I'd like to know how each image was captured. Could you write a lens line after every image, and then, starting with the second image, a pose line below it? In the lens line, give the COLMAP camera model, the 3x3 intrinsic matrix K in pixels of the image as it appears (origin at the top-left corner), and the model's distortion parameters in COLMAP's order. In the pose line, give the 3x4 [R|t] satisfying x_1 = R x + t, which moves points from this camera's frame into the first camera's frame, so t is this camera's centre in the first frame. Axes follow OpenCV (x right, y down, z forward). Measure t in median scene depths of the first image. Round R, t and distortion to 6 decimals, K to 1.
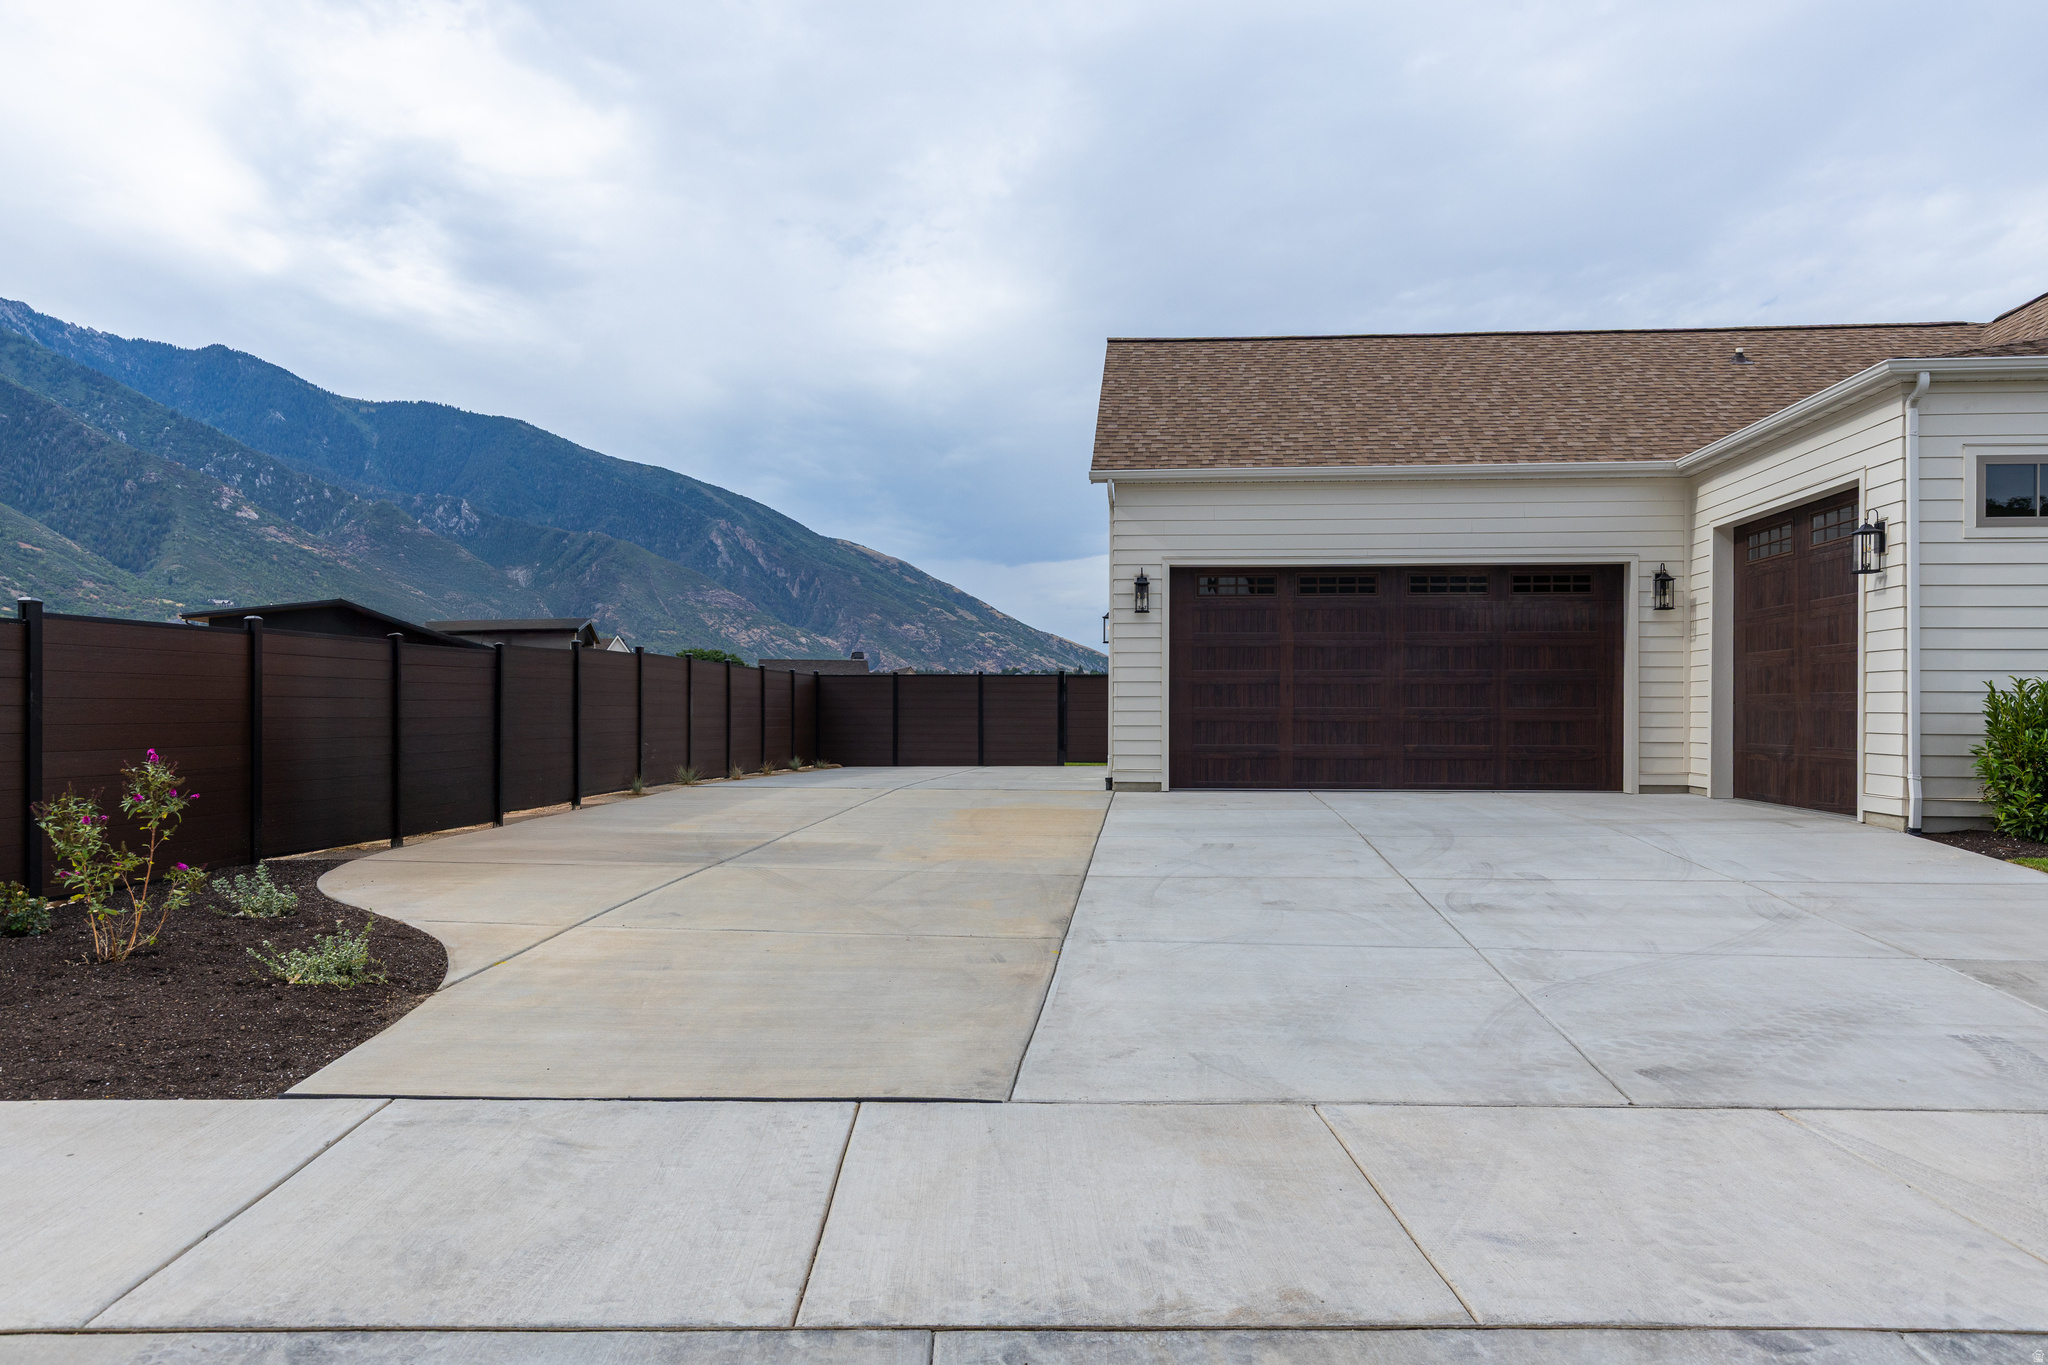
lens RADIAL K [[1248.8, 0, 1024.0], [0, 1248.8, 682.5], [0, 0, 1]] dist [0.002224, -0.000759]
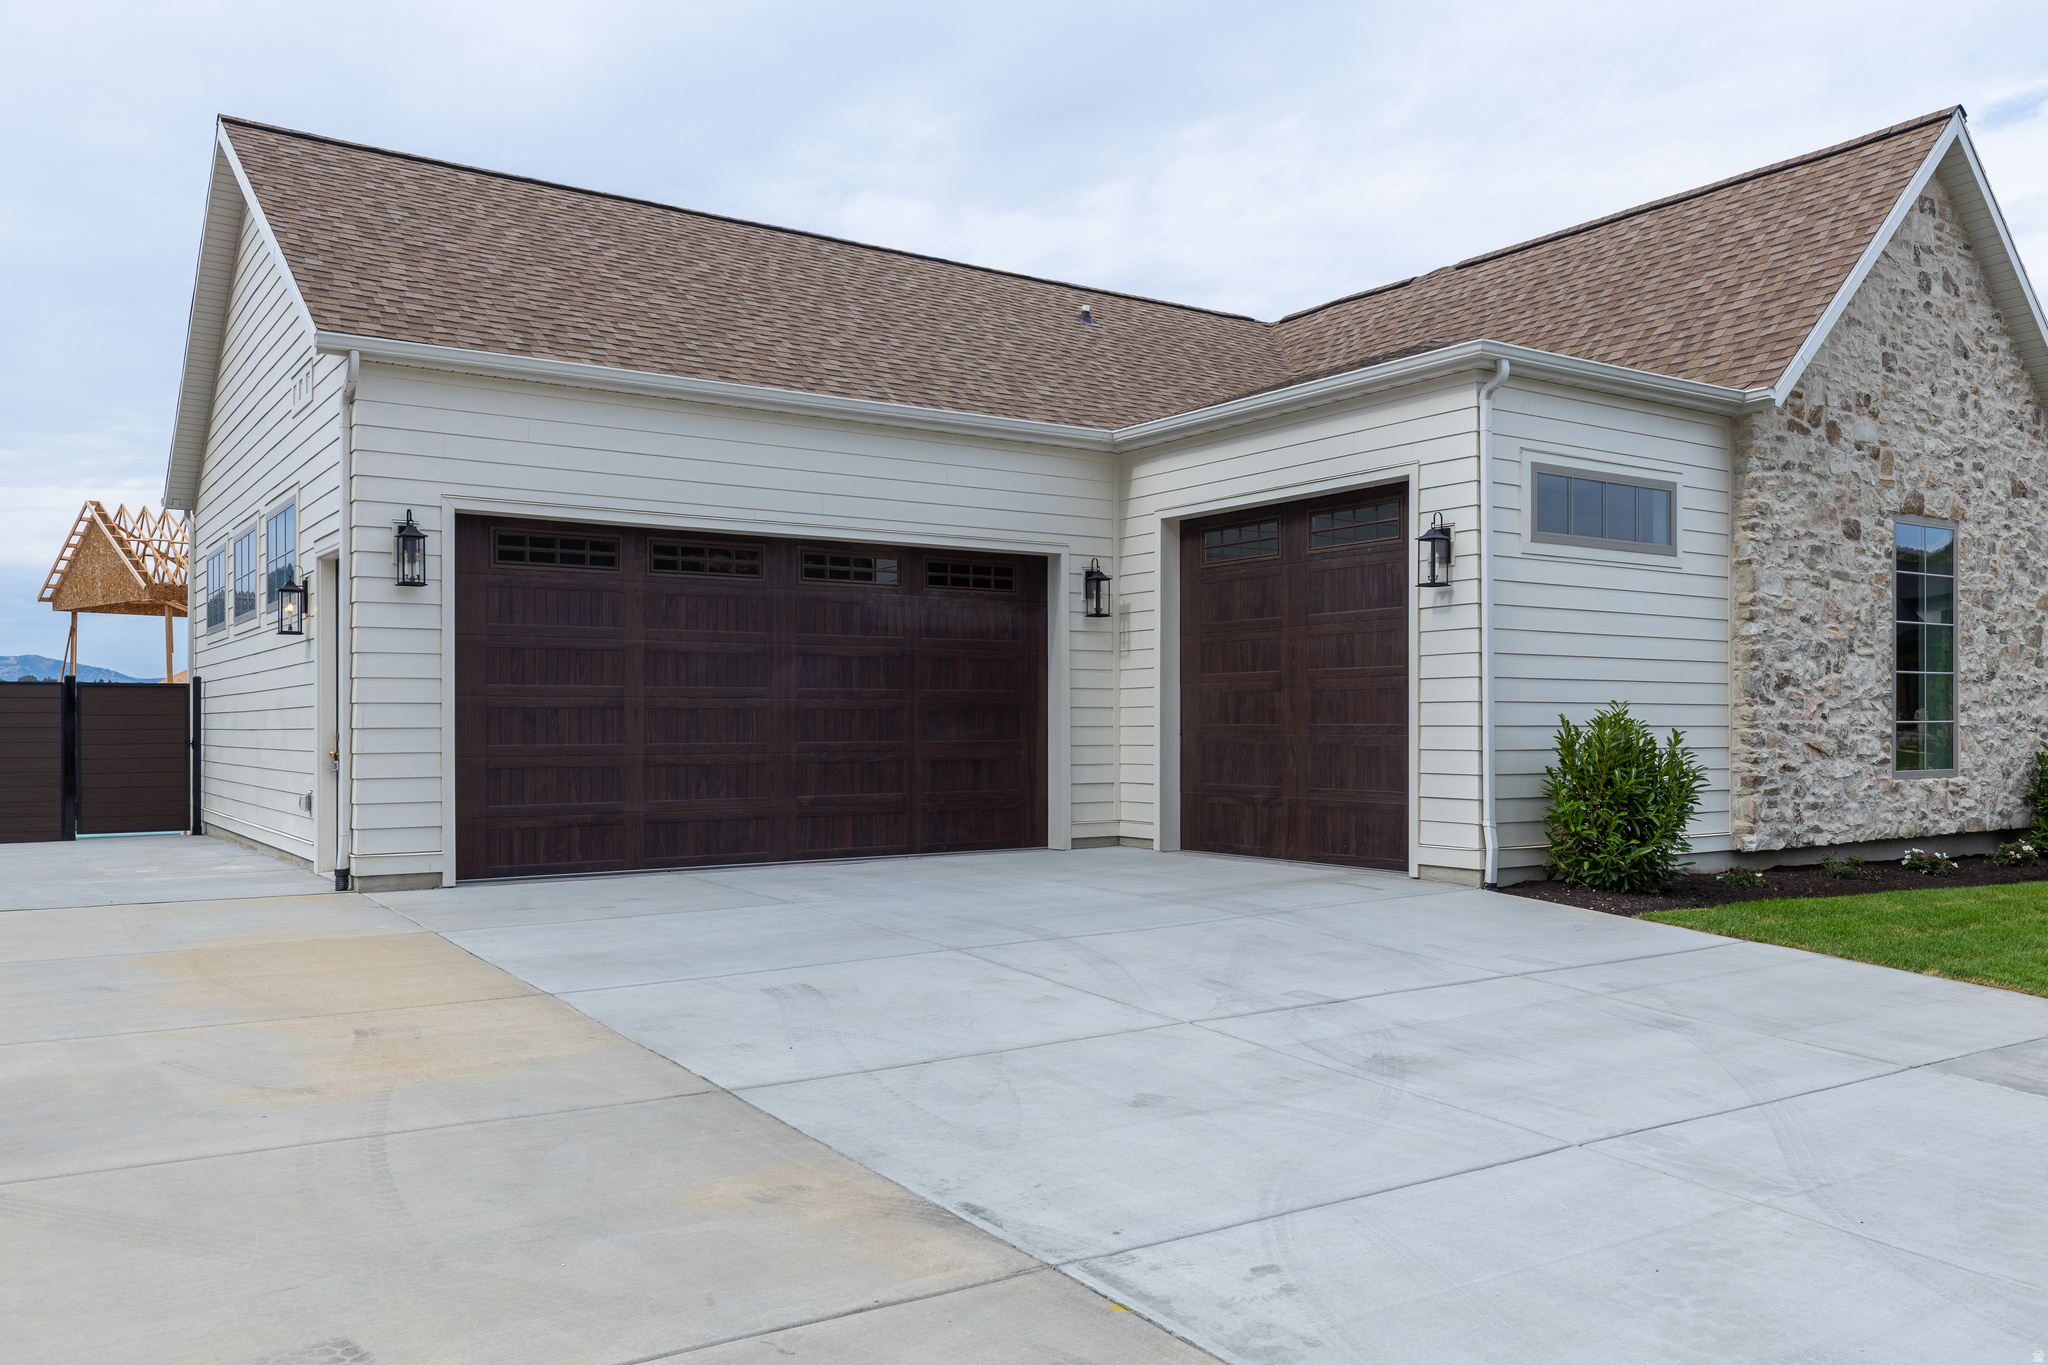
lens RADIAL K [[1591.2, 0, 1019.0], [0, 1591.2, 713.5], [0, 0, 1]] dist [0.000395, -0.000794]
pose [[0.767489, 0.000786, 0.641061, -0.170352], [-0.009942, 0.999894, 0.010677, -0.006836], [-0.640985, -0.014568, 0.767415, 0.245861]]
